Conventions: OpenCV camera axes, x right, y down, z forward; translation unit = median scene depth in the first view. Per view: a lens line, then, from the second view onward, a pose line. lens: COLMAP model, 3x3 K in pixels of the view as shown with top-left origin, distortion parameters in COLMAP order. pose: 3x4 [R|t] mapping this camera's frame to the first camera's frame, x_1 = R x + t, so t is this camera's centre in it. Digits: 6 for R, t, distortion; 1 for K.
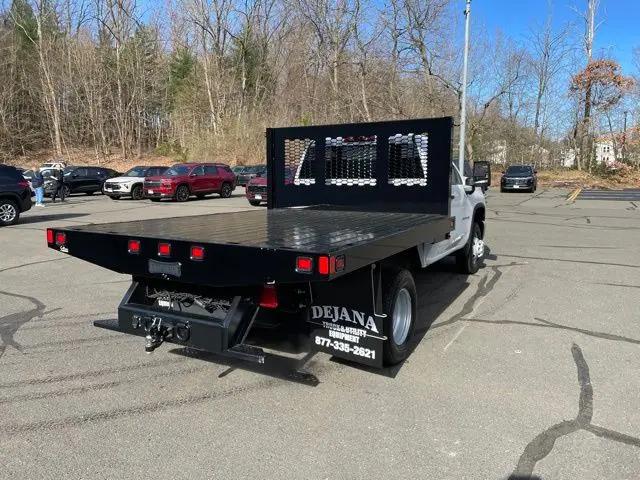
lens RADIAL K [[480.9, 0, 317.2], [0, 480.9, 239.7], [0, 0, 1]] dist [0.075806, -0.092431]
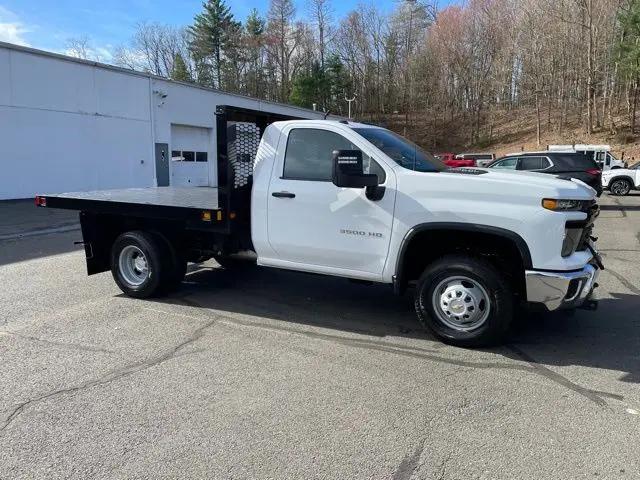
lens RADIAL K [[480.9, 0, 320.6], [0, 480.9, 238.7], [0, 0, 1]] dist [0.075806, -0.092431]
pose [[0.024242, 0.166663, -0.985716, 1.105227], [-0.142587, 0.976501, 0.161598, -0.156925], [0.989485, 0.136633, 0.047437, 1.035641]]
